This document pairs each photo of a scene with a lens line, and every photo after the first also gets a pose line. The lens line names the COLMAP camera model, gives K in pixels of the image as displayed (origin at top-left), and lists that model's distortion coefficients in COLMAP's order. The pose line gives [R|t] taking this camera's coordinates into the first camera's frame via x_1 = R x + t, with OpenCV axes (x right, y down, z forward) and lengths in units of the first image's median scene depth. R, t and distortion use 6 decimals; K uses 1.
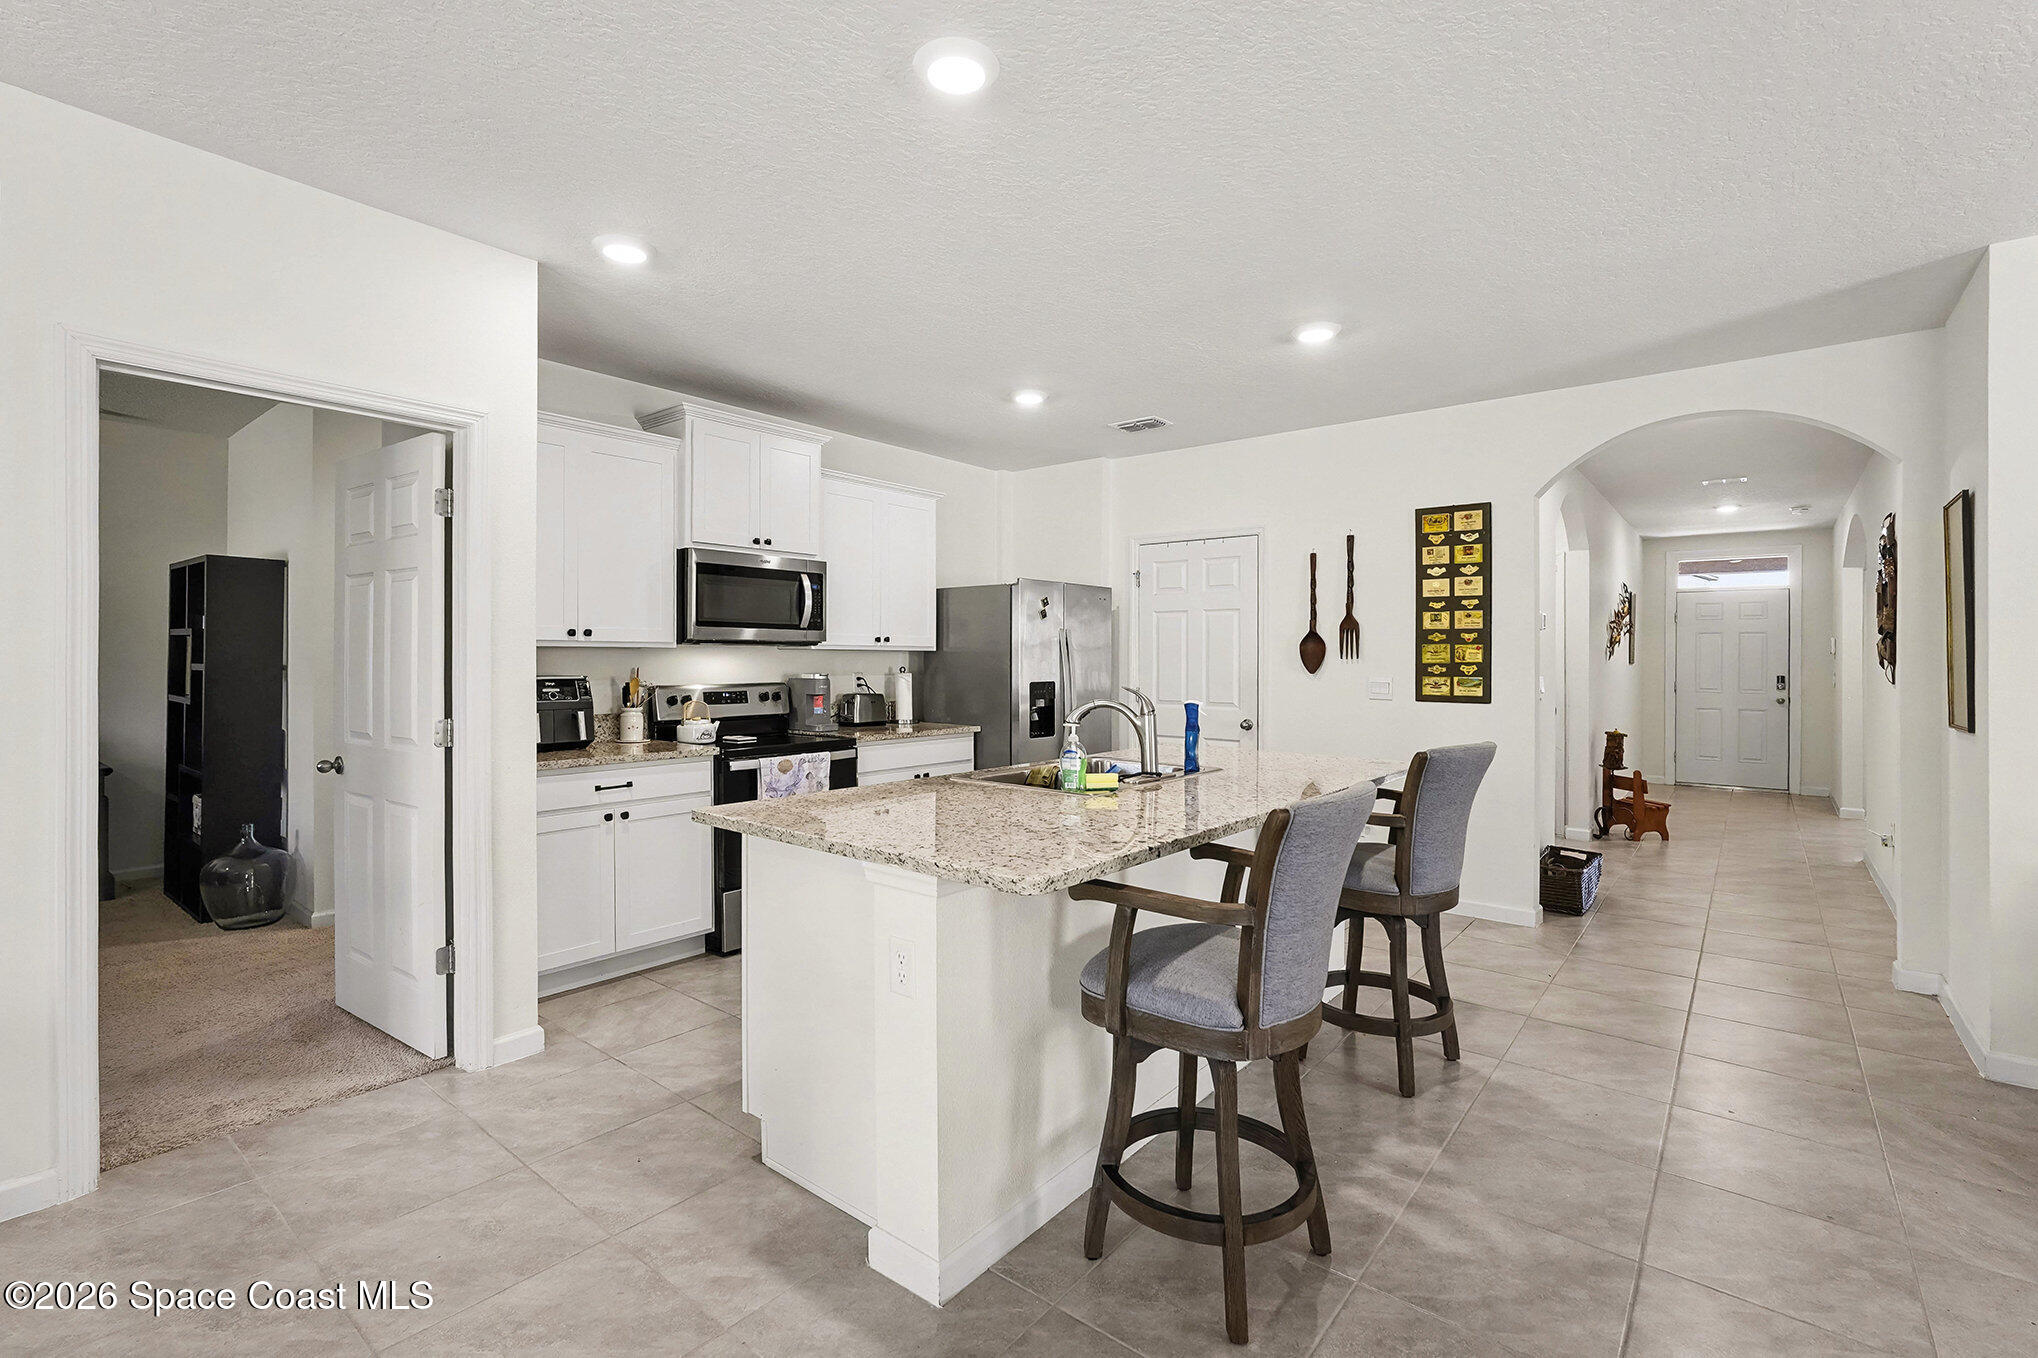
lens RADIAL K [[913.0, 0, 1015.8], [0, 913.0, 672.0], [0, 0, 1]] dist [-0.010689, 0.002272]
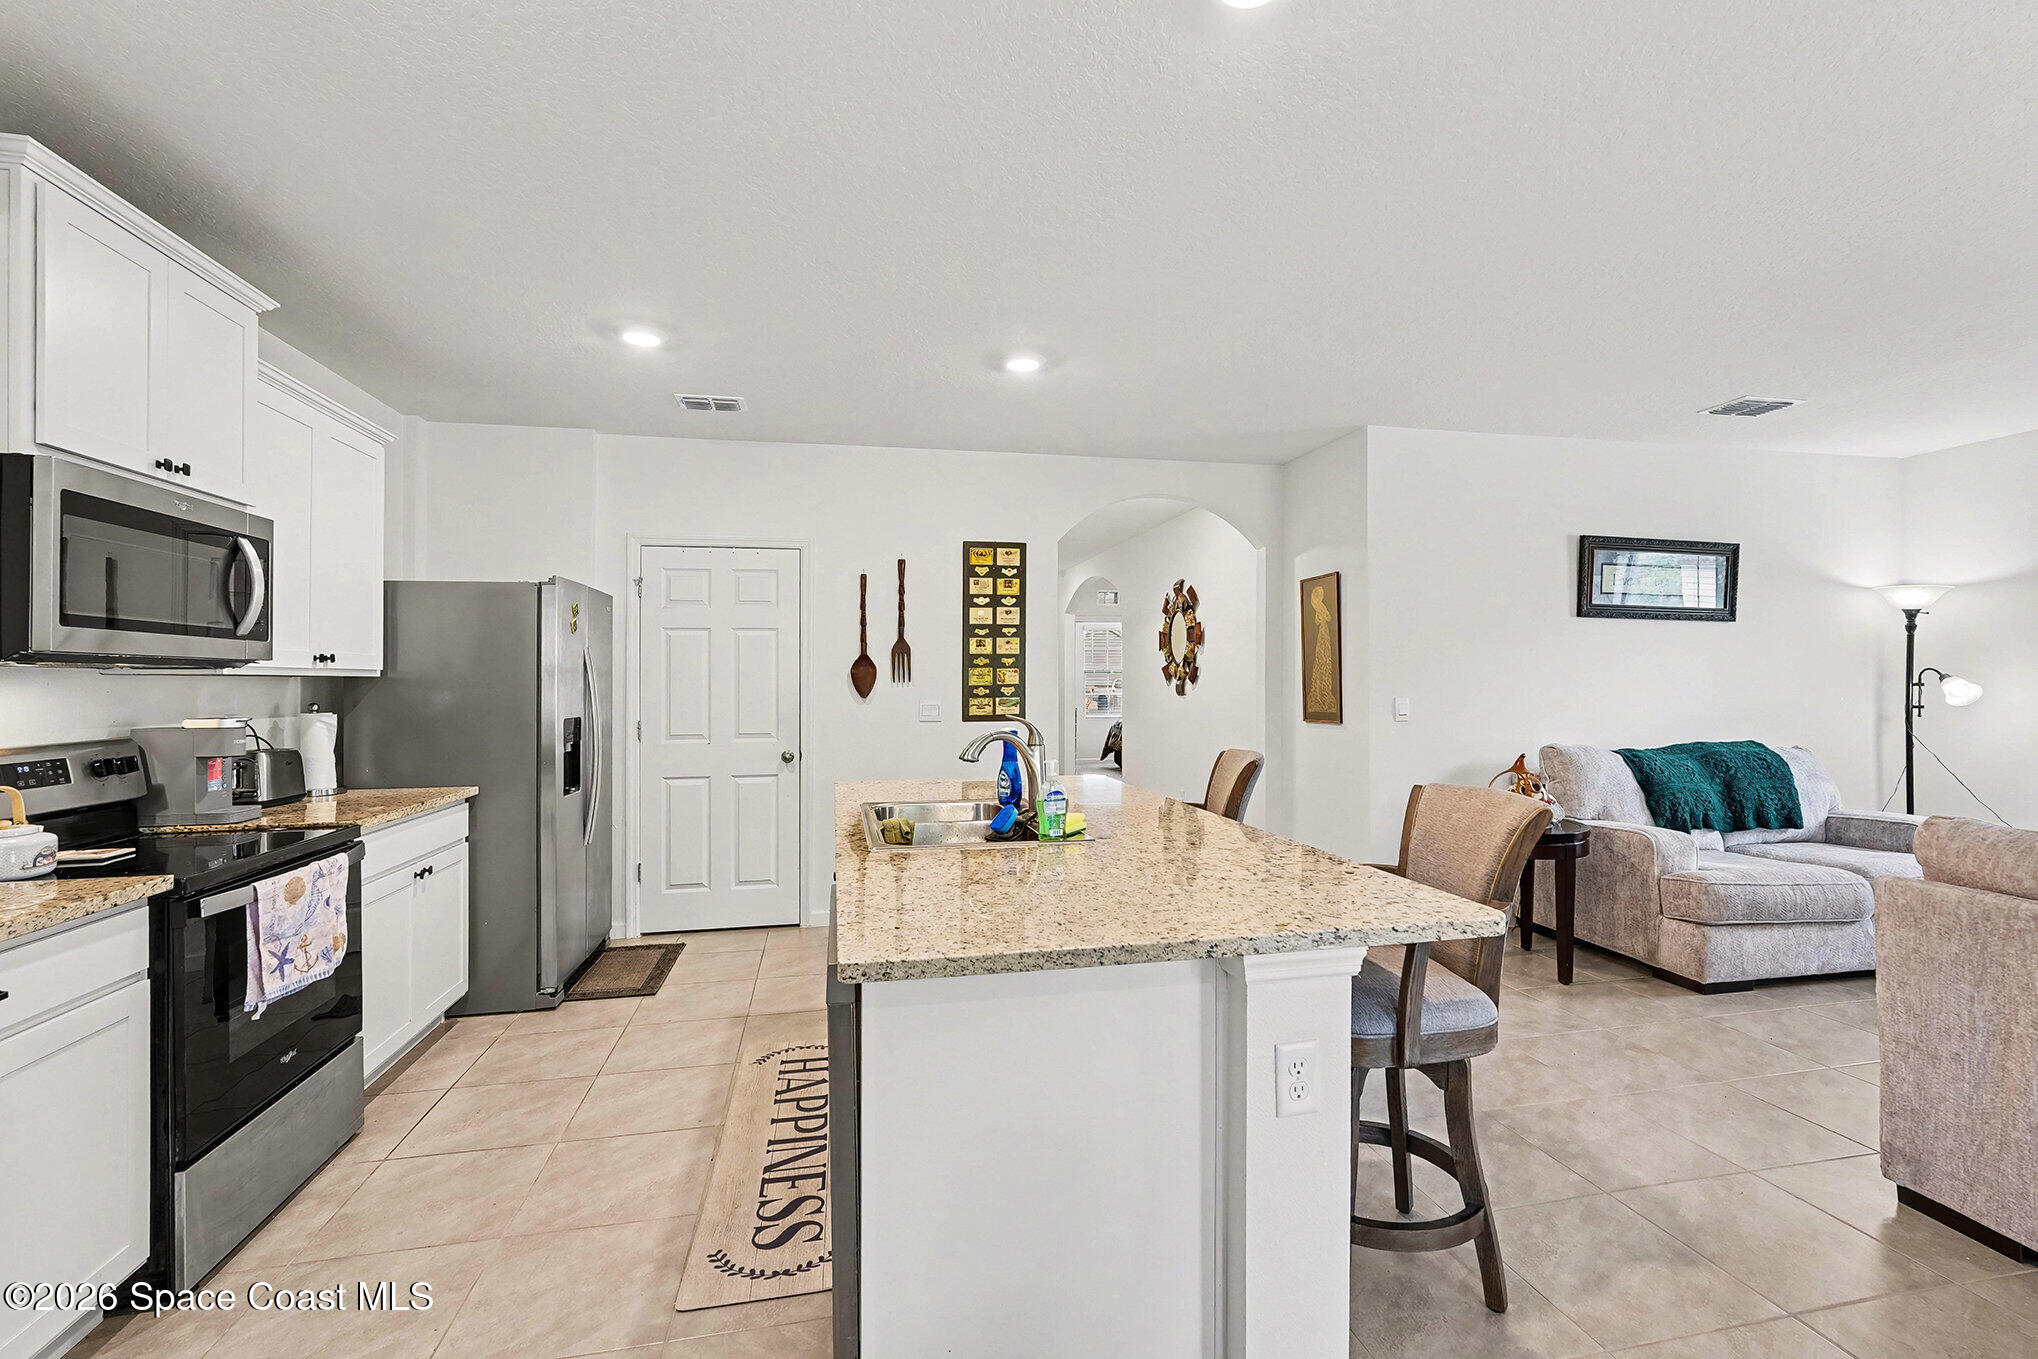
lens RADIAL K [[913.0, 0, 1024.5], [0, 913.0, 673.3], [0, 0, 1]] dist [-0.010689, 0.002272]
pose [[0.624269, -0.002389, 0.781206, -0.354288], [0.024766, 0.999553, -0.016734, -0.004782], [-0.780817, 0.029794, 0.624049, 0.284442]]
